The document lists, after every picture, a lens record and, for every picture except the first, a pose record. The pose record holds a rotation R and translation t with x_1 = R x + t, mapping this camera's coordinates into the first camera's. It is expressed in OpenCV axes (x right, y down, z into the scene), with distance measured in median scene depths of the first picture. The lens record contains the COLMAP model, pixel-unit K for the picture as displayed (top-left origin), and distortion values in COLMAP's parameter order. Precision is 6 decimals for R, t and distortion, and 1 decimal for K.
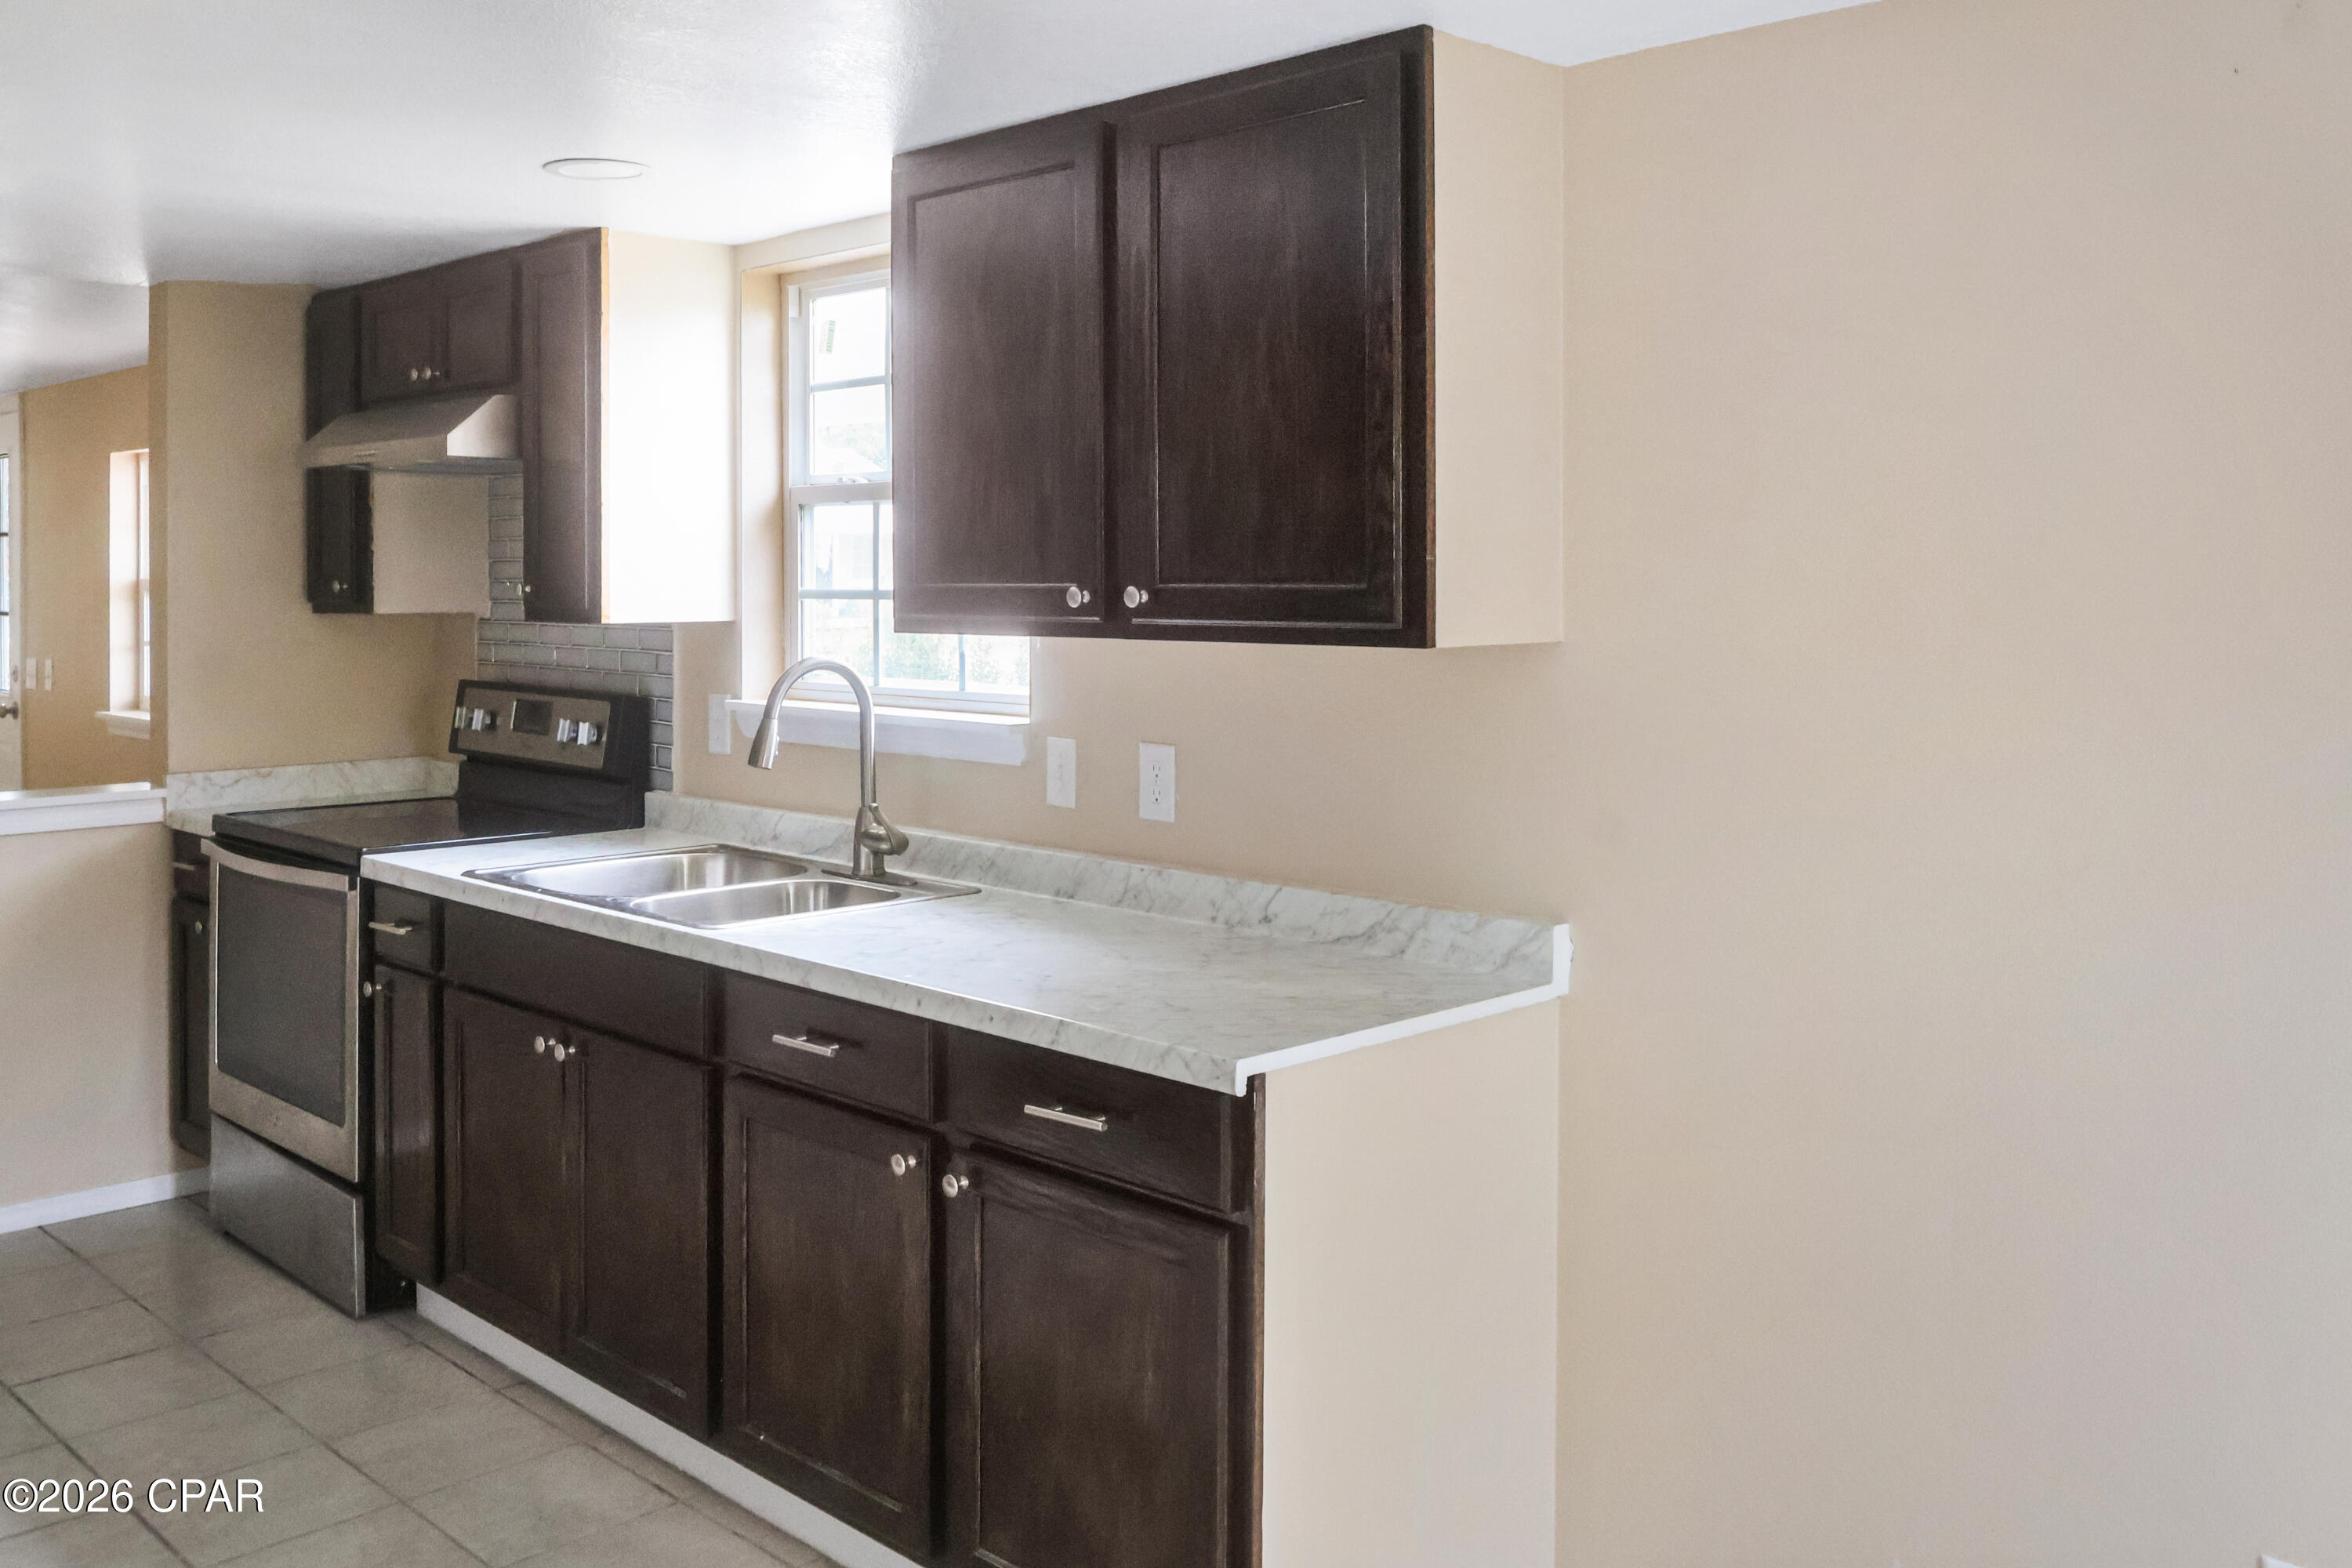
lens RADIAL K [[1998.3, 0, 1175.6], [0, 1998.3, 603.1], [0, 0, 1]] dist [-0.003514, 0.009772]
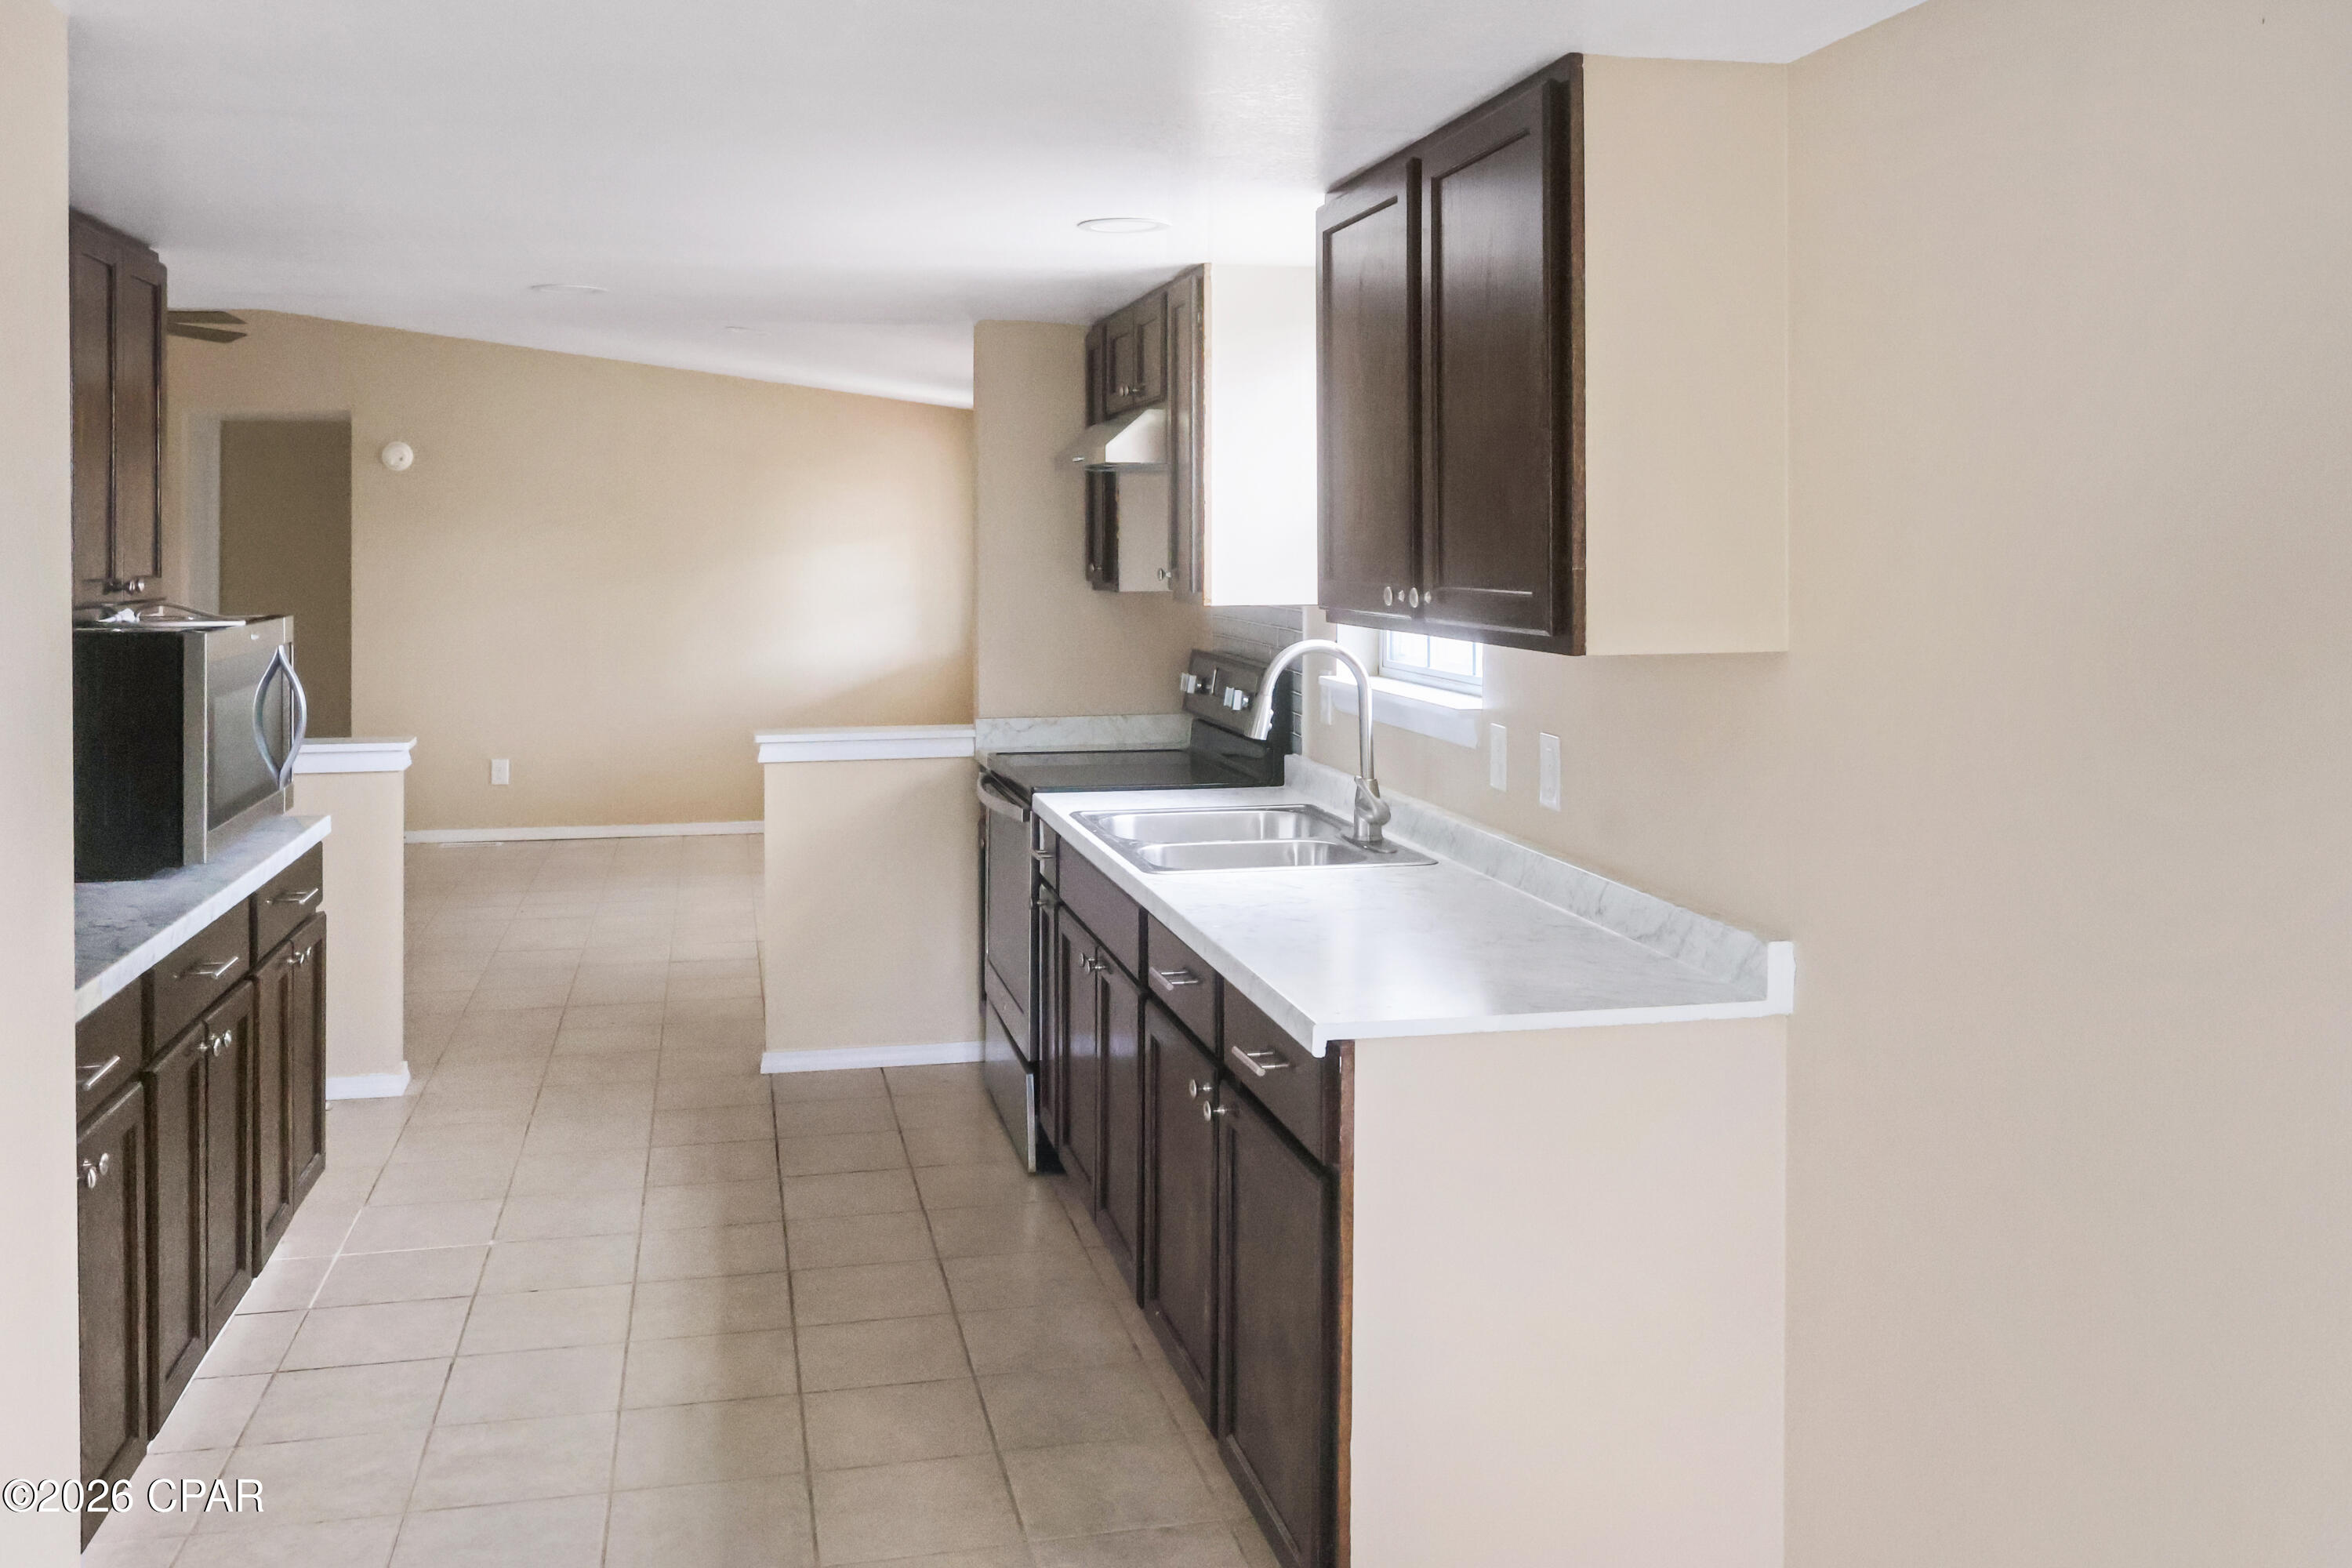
lens RADIAL K [[2022.6, 0, 1174.9], [0, 2022.6, 562.1], [0, 0, 1]] dist [0.001327, -0.000466]
pose [[0.843854, 0.004724, -0.536553, 0.356404], [-0.004956, 0.999987, 0.001010, -0.017686], [0.536551, 0.001807, 0.843866, 0.007721]]
